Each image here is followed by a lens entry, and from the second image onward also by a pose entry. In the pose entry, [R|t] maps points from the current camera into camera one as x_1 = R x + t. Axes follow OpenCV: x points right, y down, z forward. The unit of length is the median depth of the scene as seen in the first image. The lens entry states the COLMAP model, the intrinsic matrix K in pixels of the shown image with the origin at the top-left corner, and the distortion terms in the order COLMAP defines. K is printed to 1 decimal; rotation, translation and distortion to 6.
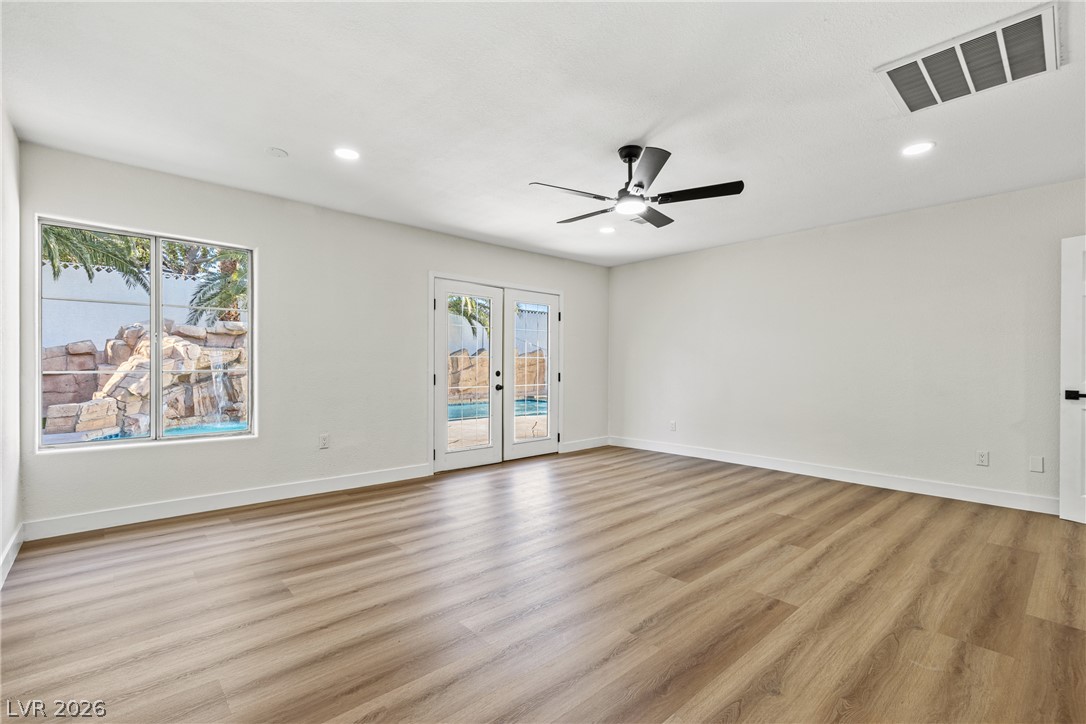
lens RADIAL K [[490.2, 0, 549.5], [0, 490.2, 370.2], [0, 0, 1]] dist [0.009994, -0.000161]
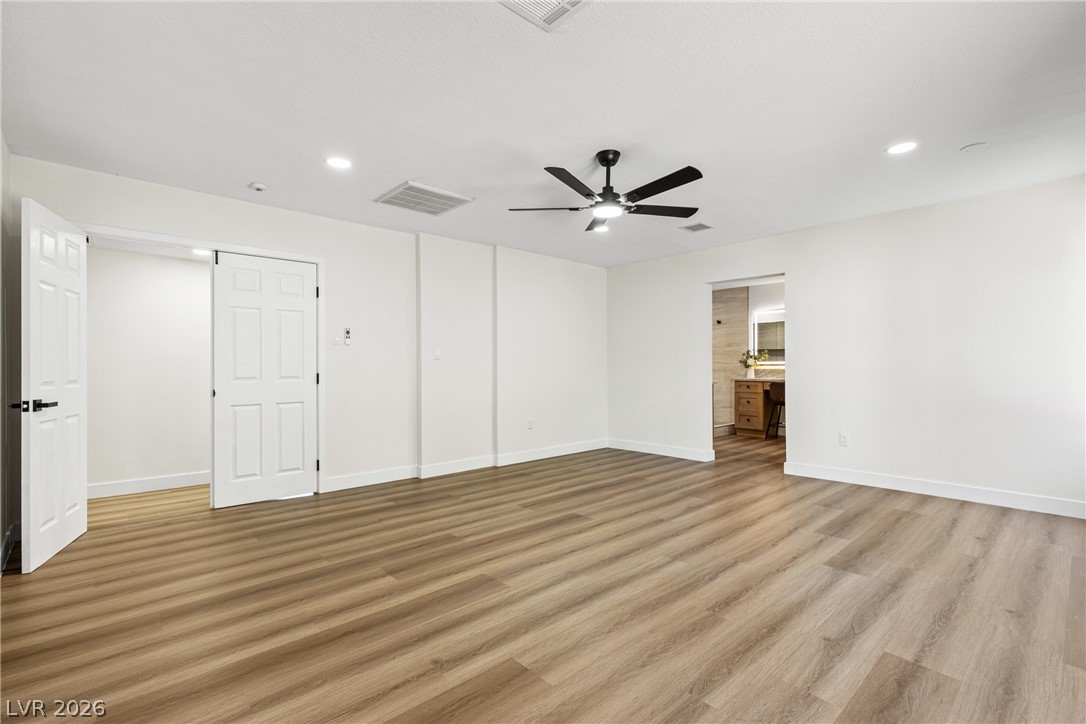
lens RADIAL K [[494.8, 0, 543.0], [0, 494.8, 362.0], [0, 0, 1]] dist [-0.001197, -0.000162]
pose [[-0.999979, 0.000541, 0.006496, 0.299131], [0.000550, 0.999999, 0.001393, -0.024103], [-0.006496, 0.001397, -0.999978, 2.068399]]
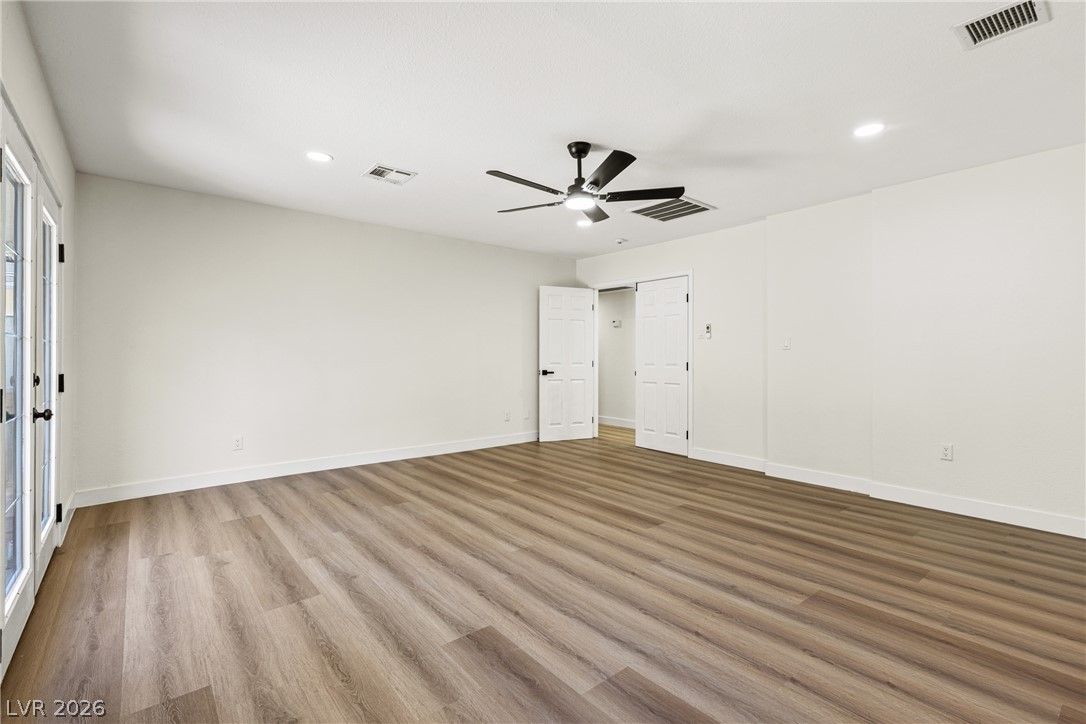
lens RADIAL K [[491.4, 0, 548.5], [0, 491.4, 359.5], [0, 0, 1]] dist [0.009237, -0.000218]
pose [[0.046722, -0.013135, 0.998822, -0.886304], [0.007628, 0.999889, 0.012792, -0.026469], [-0.998879, 0.007022, 0.046817, 1.036419]]
